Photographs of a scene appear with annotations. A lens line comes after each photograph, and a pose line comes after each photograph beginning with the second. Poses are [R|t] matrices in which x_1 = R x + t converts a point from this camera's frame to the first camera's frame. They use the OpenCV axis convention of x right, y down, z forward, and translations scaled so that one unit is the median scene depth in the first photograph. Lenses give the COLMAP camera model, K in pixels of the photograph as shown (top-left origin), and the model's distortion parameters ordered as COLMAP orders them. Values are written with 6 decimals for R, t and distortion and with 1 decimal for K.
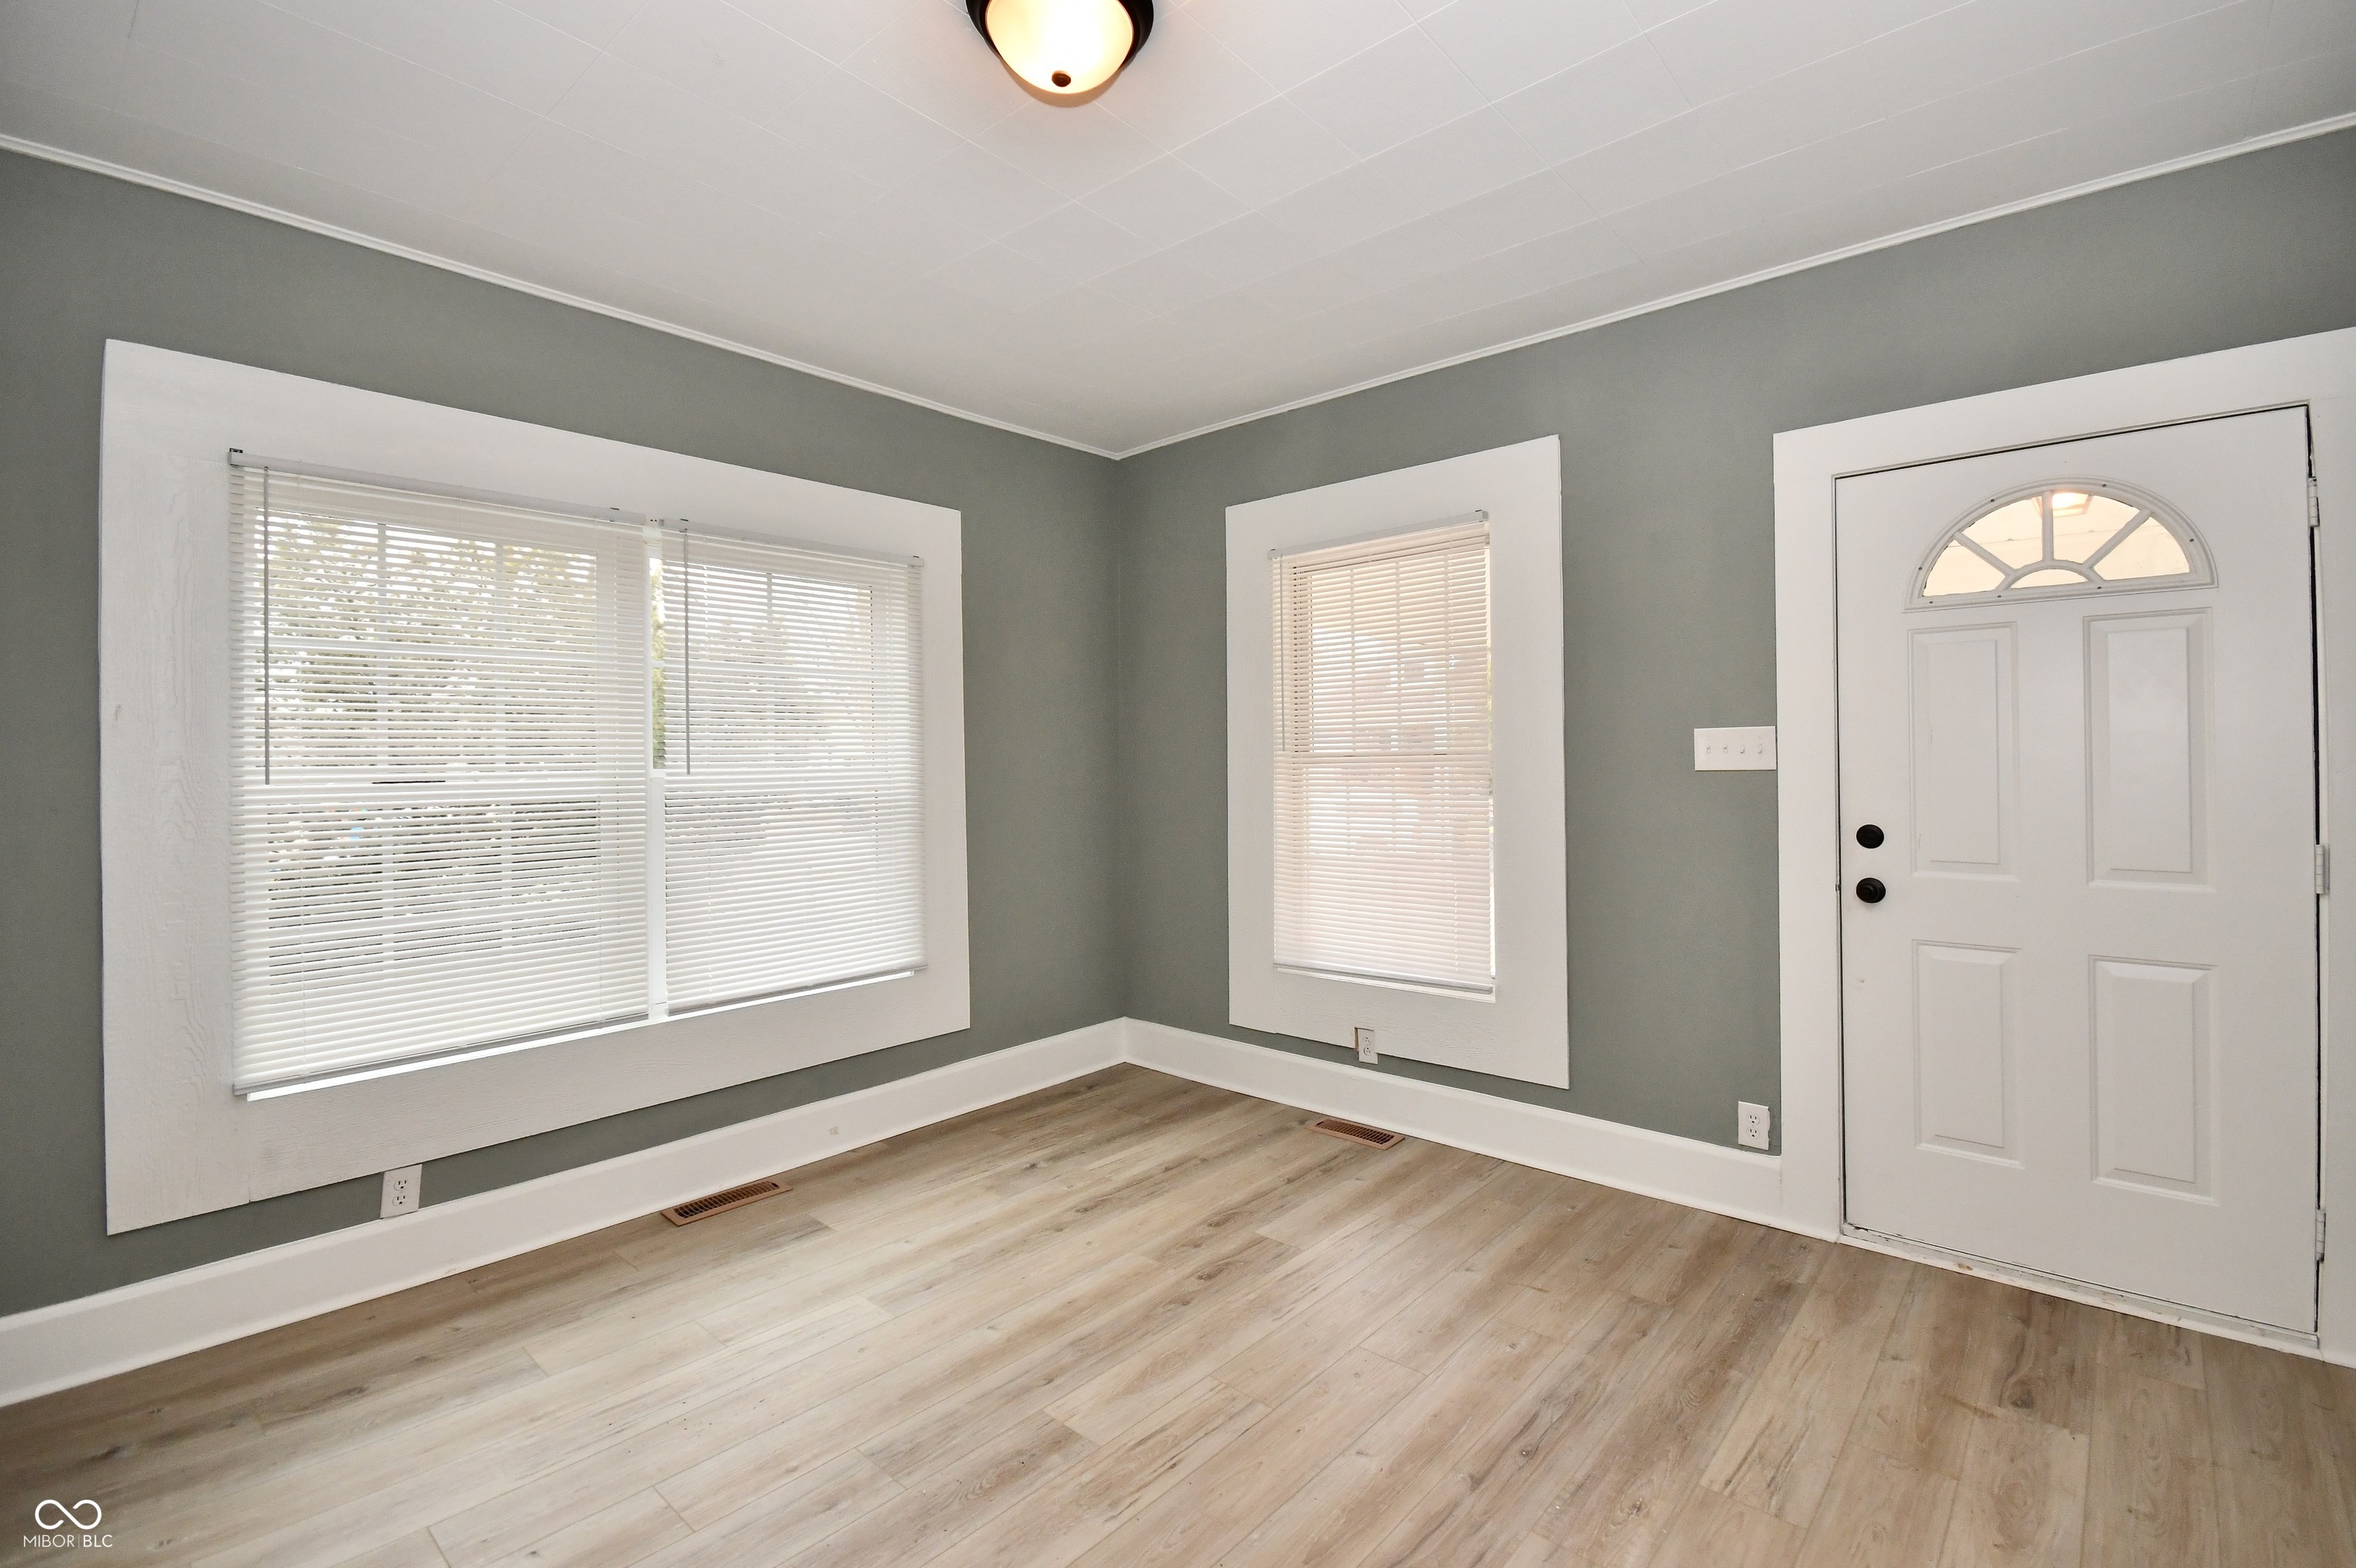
lens RADIAL K [[1050.6, 0, 1228.8], [0, 1050.6, 752.1], [0, 0, 1]] dist [0.007501, -0.009590]
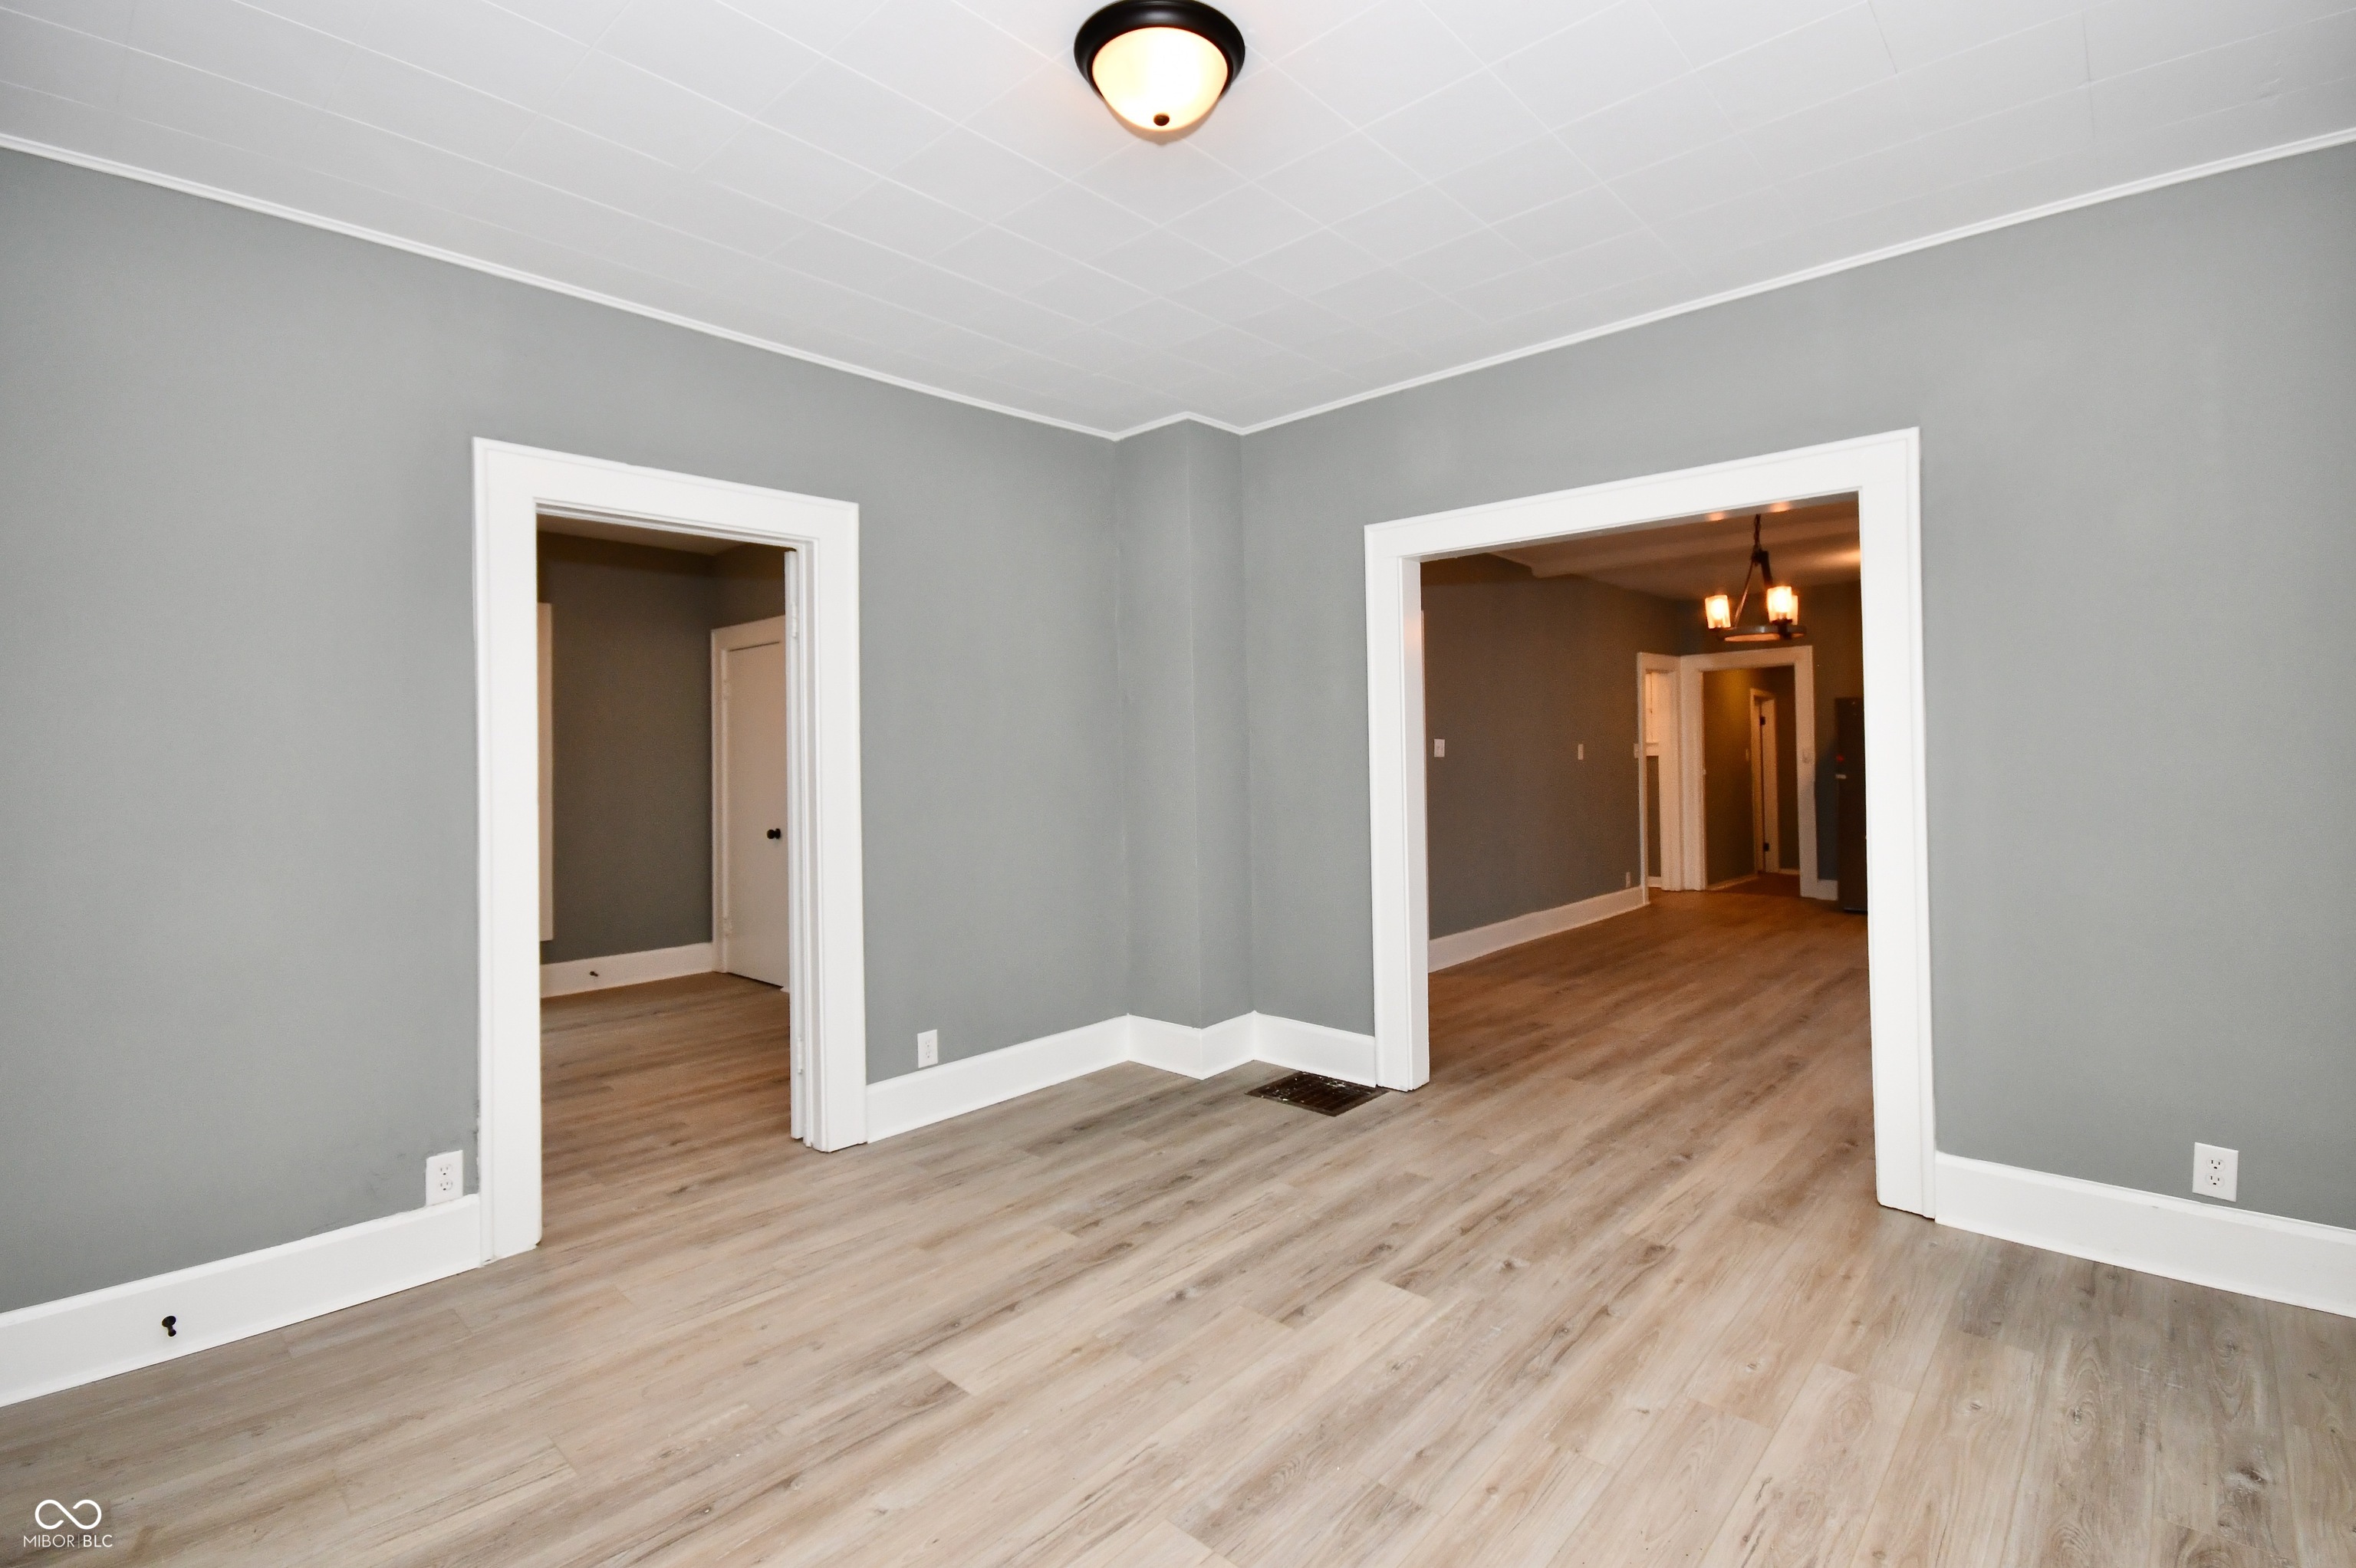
lens RADIAL K [[1050.6, 0, 1236.9], [0, 1050.6, 743.8], [0, 0, 1]] dist [0.007501, -0.009590]
pose [[-0.999530, 0.027549, 0.013416, -0.161106], [0.027223, 0.999345, -0.023855, 0.021011], [-0.014064, -0.023478, -0.999625, 1.449262]]
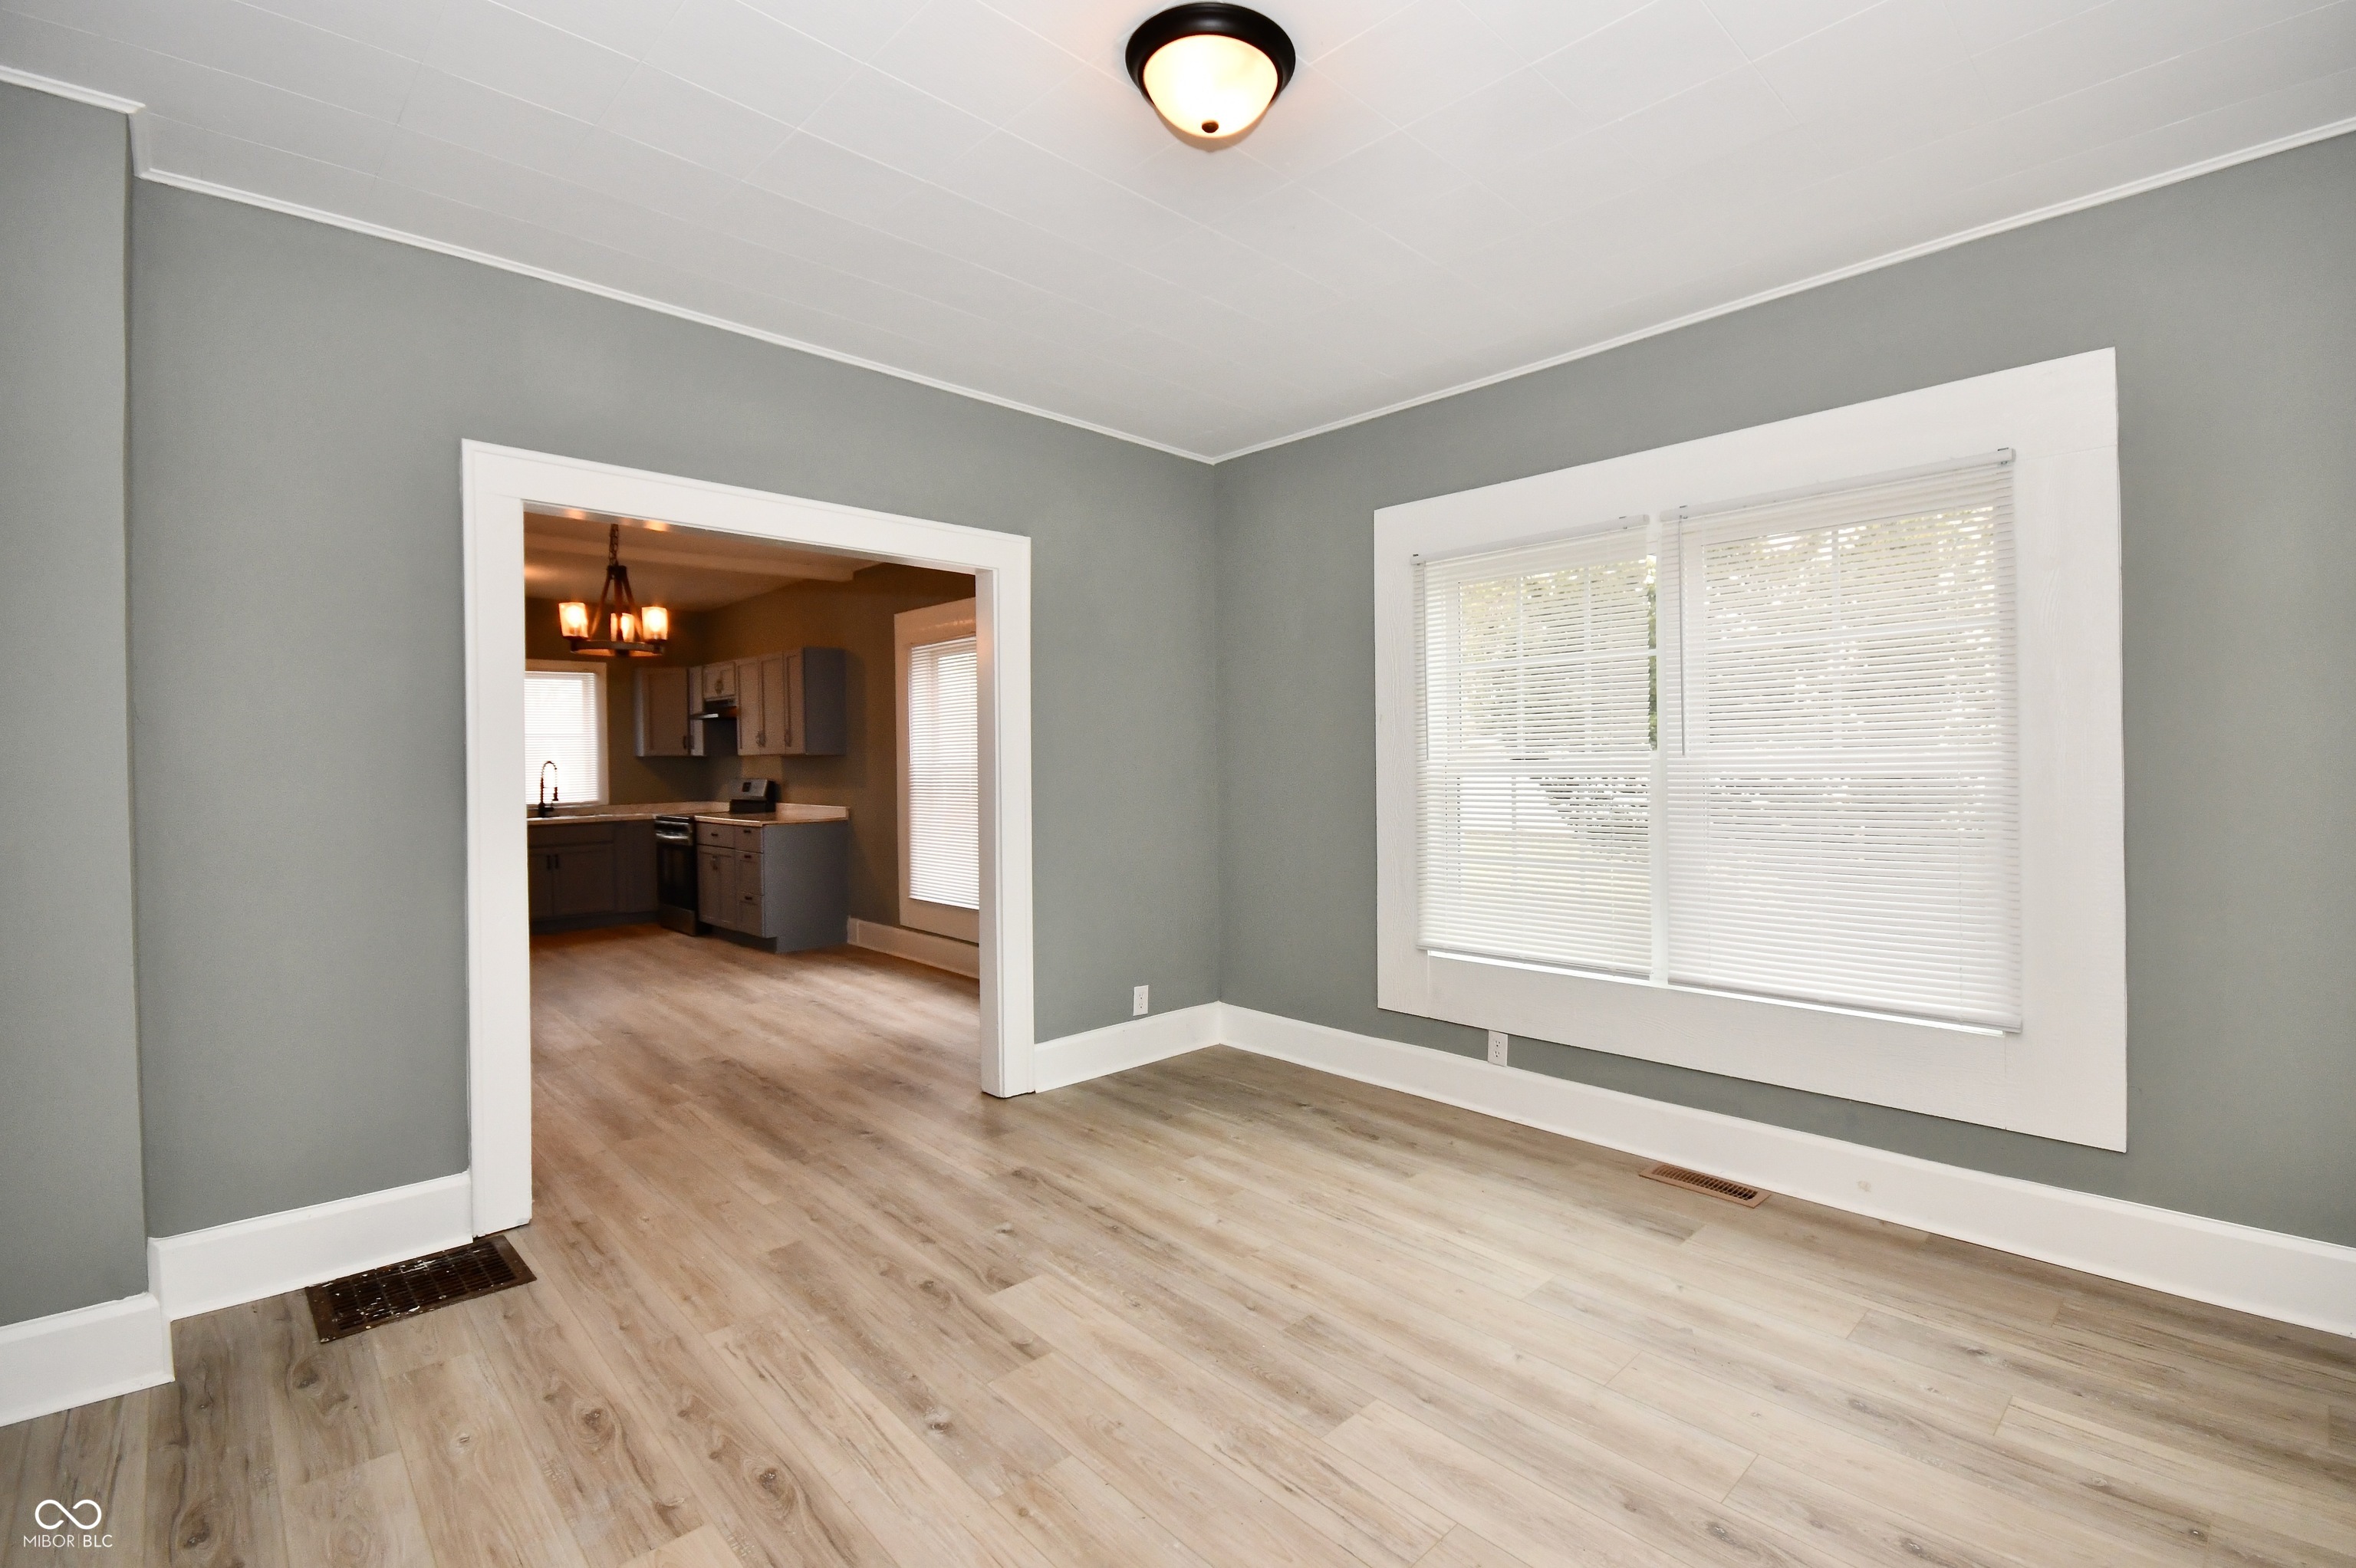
lens RADIAL K [[1050.6, 0, 1212.1], [0, 1050.6, 762.9], [0, 0, 1]] dist [0.007501, -0.009590]
pose [[-0.098090, 0.016466, -0.995041, 0.660920], [0.023934, 0.999613, 0.014182, 0.003162], [0.994890, -0.022424, -0.098446, 0.769355]]
